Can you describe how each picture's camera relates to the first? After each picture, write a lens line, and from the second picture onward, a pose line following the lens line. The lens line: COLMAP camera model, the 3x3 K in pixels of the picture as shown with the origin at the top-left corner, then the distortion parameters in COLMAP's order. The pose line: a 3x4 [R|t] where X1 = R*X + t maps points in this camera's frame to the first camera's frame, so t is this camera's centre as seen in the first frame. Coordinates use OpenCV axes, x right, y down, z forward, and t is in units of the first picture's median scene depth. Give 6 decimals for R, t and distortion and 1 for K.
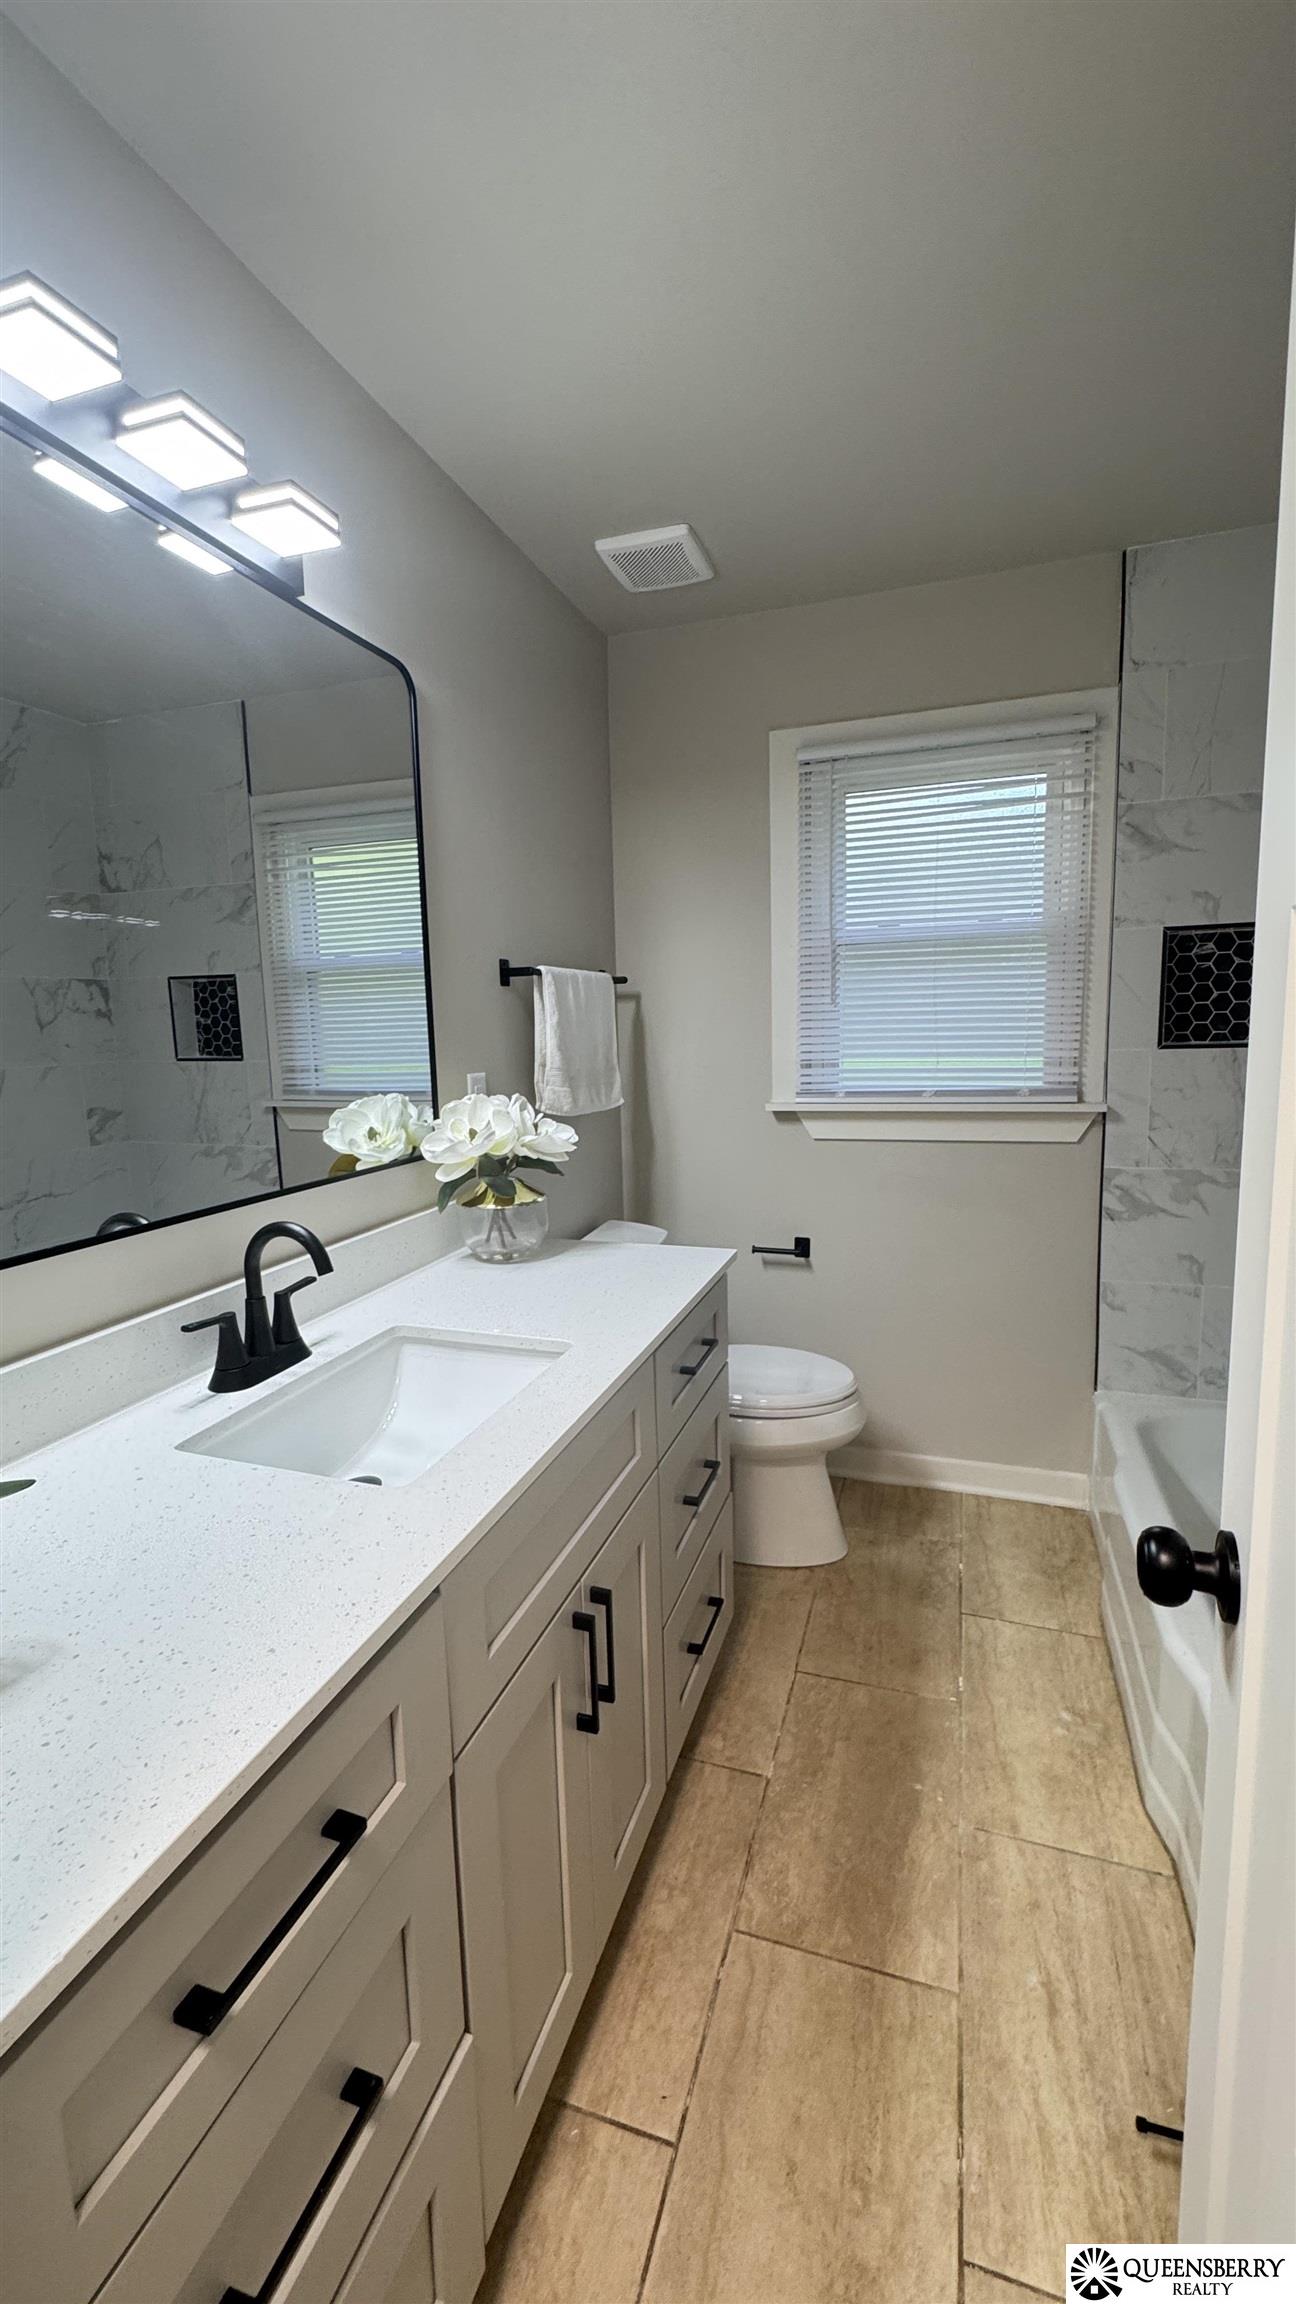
lens RADIAL K [[923.3, 0, 650.3], [0, 923.3, 1149.7], [0, 0, 1]] dist [-0.003130, 0.000452]
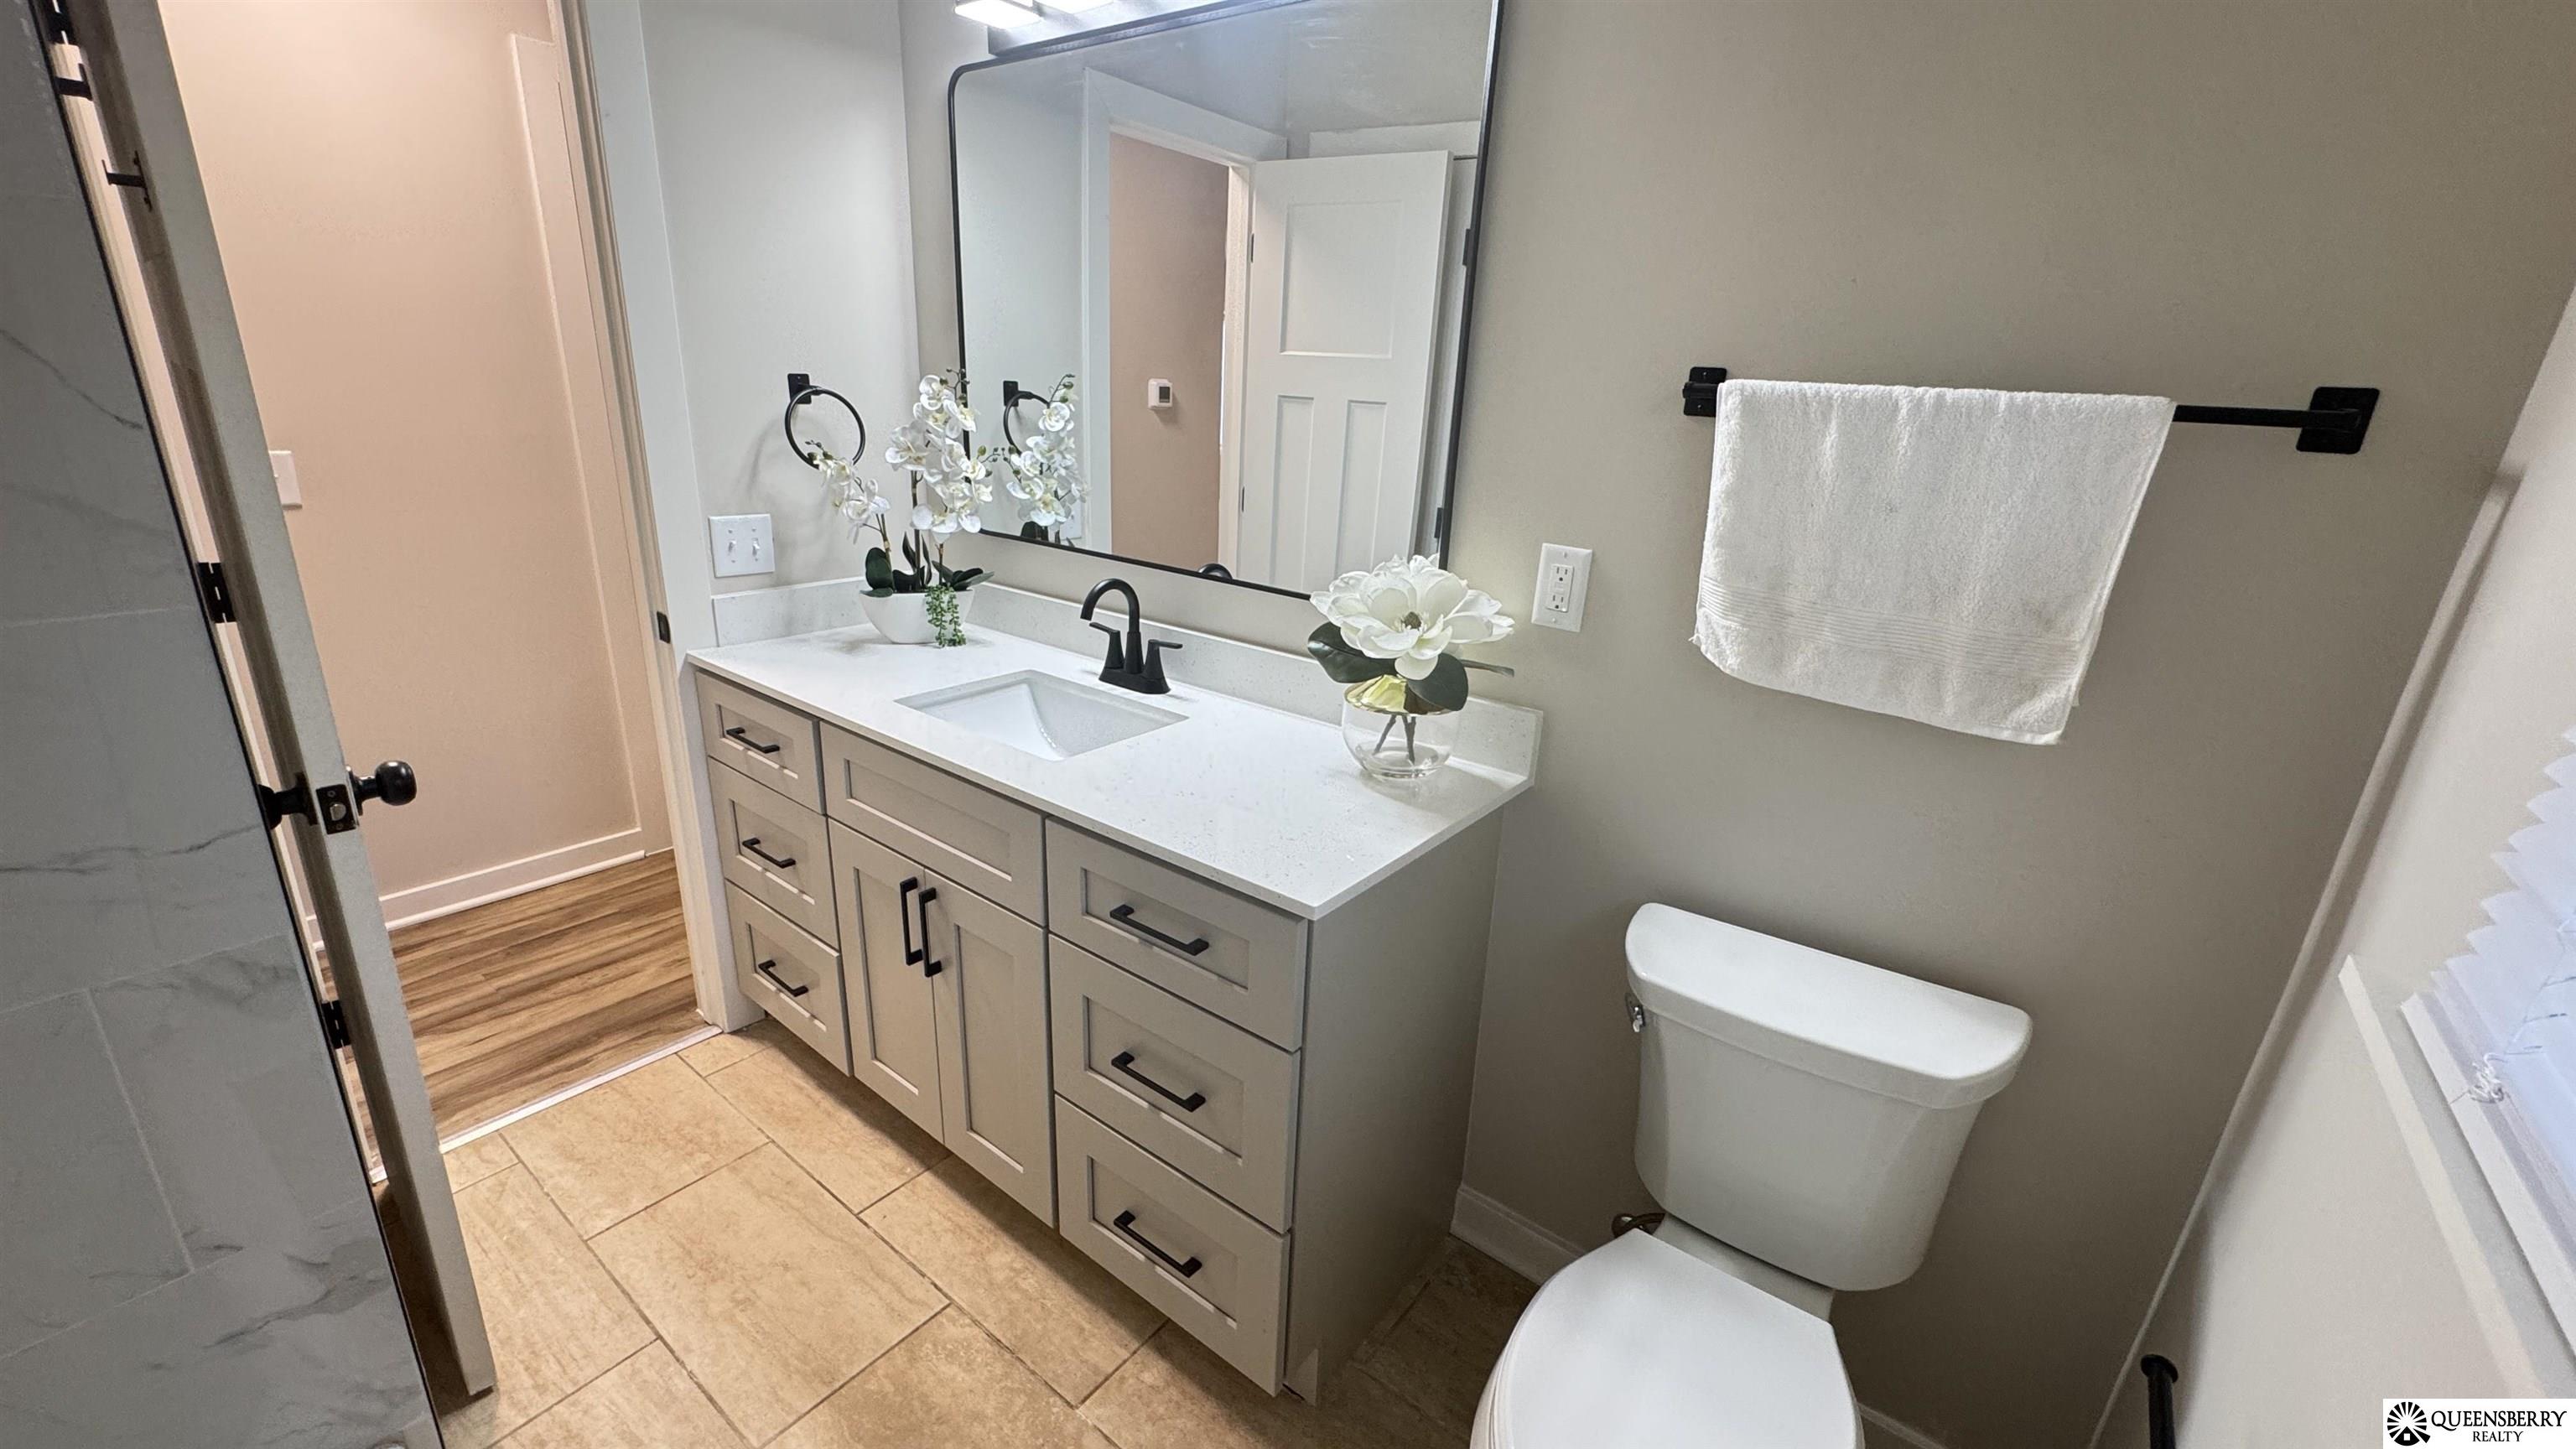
lens RADIAL K [[1032.3, 0, 1284.5], [0, 1032.3, 722.4], [0, 0, 1]] dist [-0.003130, 0.000452]
pose [[-0.326630, 0.312129, -0.892126, 0.525905], [-0.162898, 0.911181, 0.378436, -0.193652], [0.931009, 0.268934, -0.246774, 0.932767]]
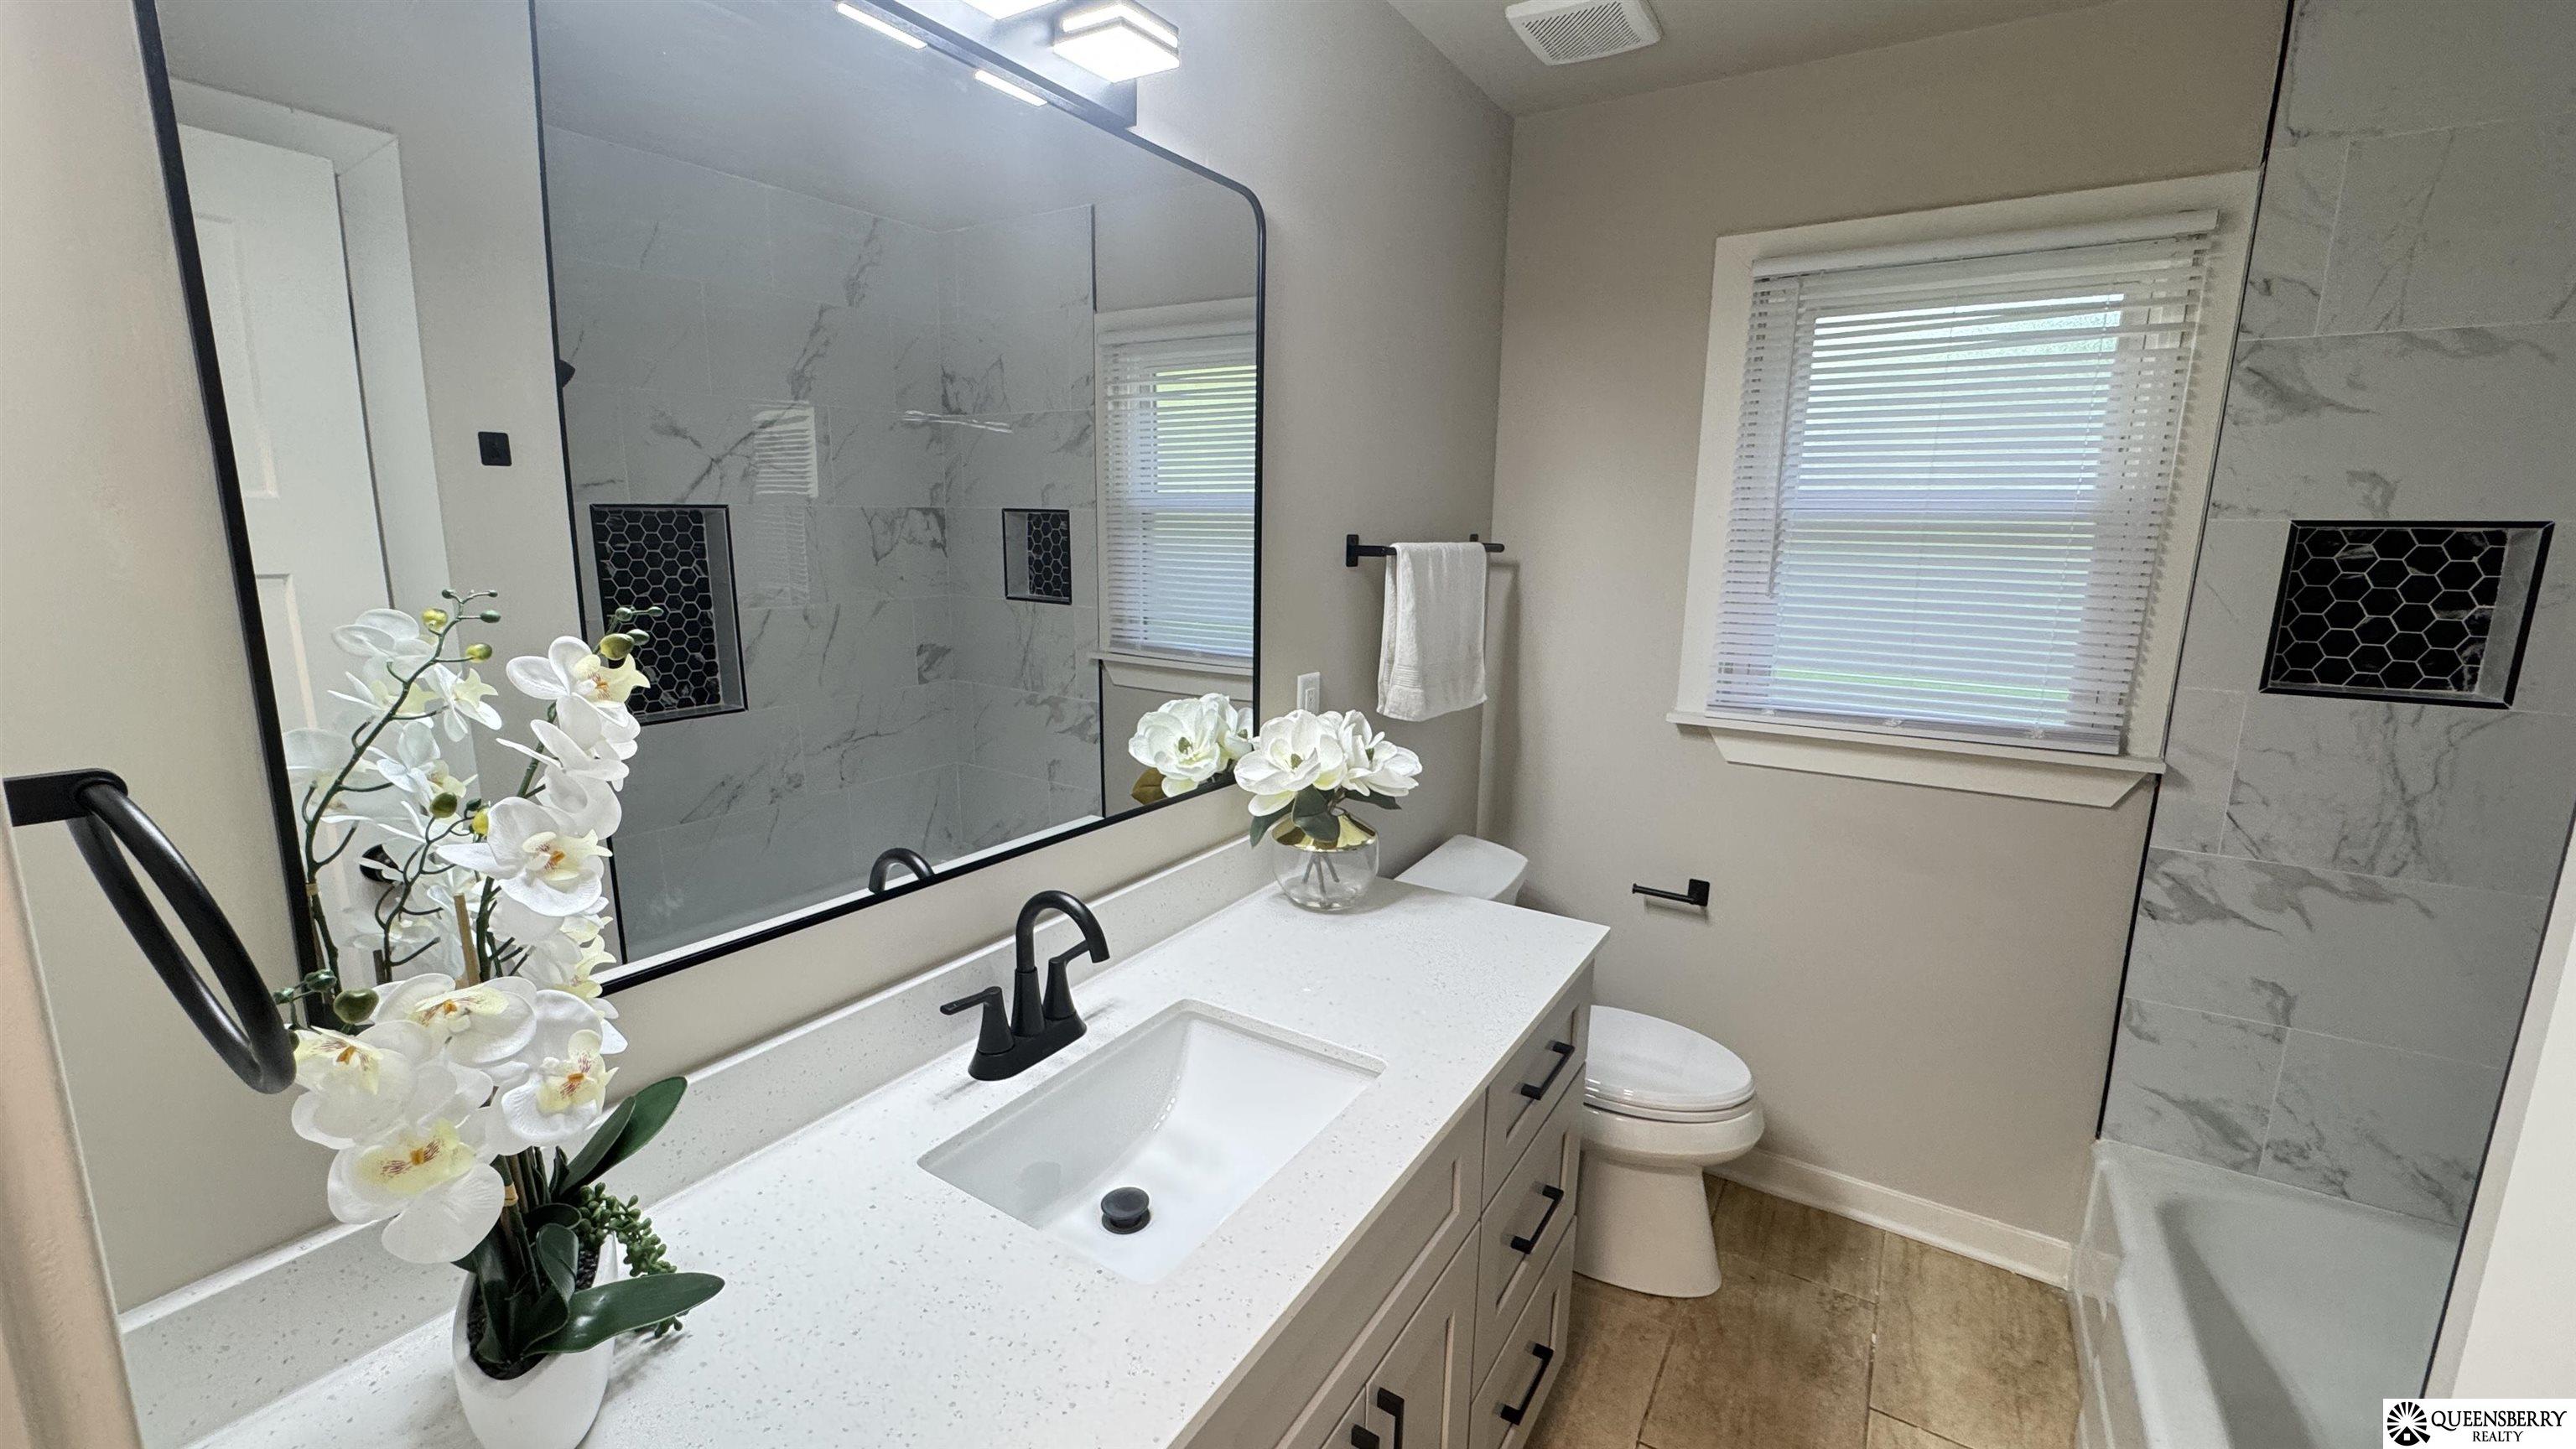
lens RADIAL K [[1032.3, 0, 1284.5], [0, 1032.3, 722.4], [0, 0, 1]] dist [-0.003130, 0.000452]
pose [[0.971146, 0.084381, -0.223057, 0.003841], [-0.072428, 0.995491, 0.061251, -0.085372], [0.227220, -0.043328, 0.972879, 0.066344]]
